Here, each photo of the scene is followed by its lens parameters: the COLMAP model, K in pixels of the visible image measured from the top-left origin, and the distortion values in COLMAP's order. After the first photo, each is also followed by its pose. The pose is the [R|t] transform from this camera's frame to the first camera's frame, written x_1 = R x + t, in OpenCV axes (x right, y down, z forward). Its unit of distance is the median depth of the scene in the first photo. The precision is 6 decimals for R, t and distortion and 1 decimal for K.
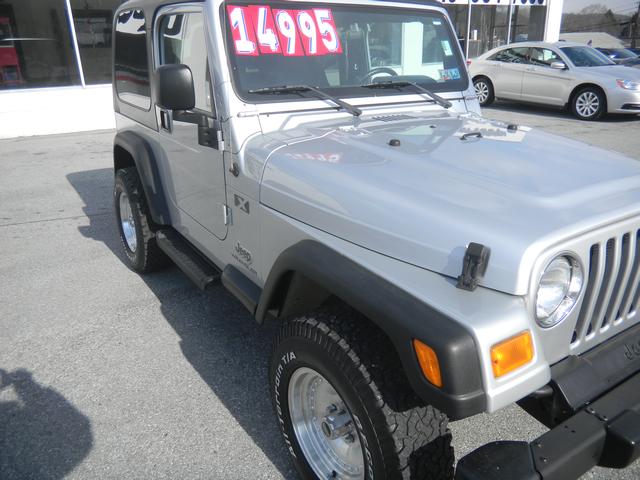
lens RADIAL K [[520.7, 0, 320.0], [0, 520.7, 238.9], [0, 0, 1]] dist [-0.010433, -0.007178]
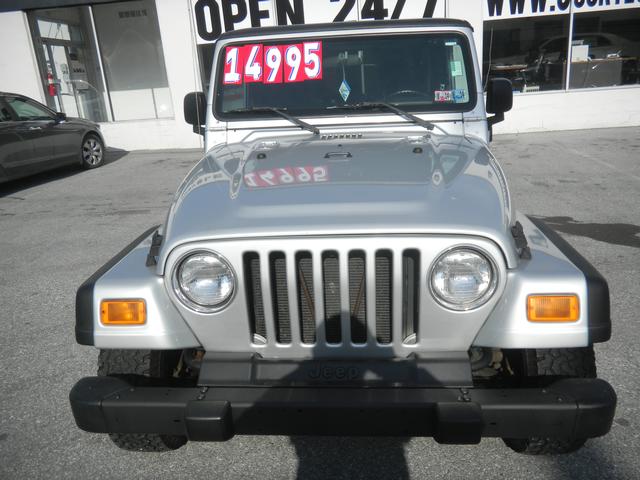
lens RADIAL K [[520.7, 0, 320.1], [0, 520.7, 241.4], [0, 0, 1]] dist [-0.010433, -0.007178]
pose [[0.785012, 0.164820, -0.597153, 0.816520], [-0.171742, 0.984075, 0.045843, -0.057027], [0.595199, 0.066569, 0.800817, 0.101194]]
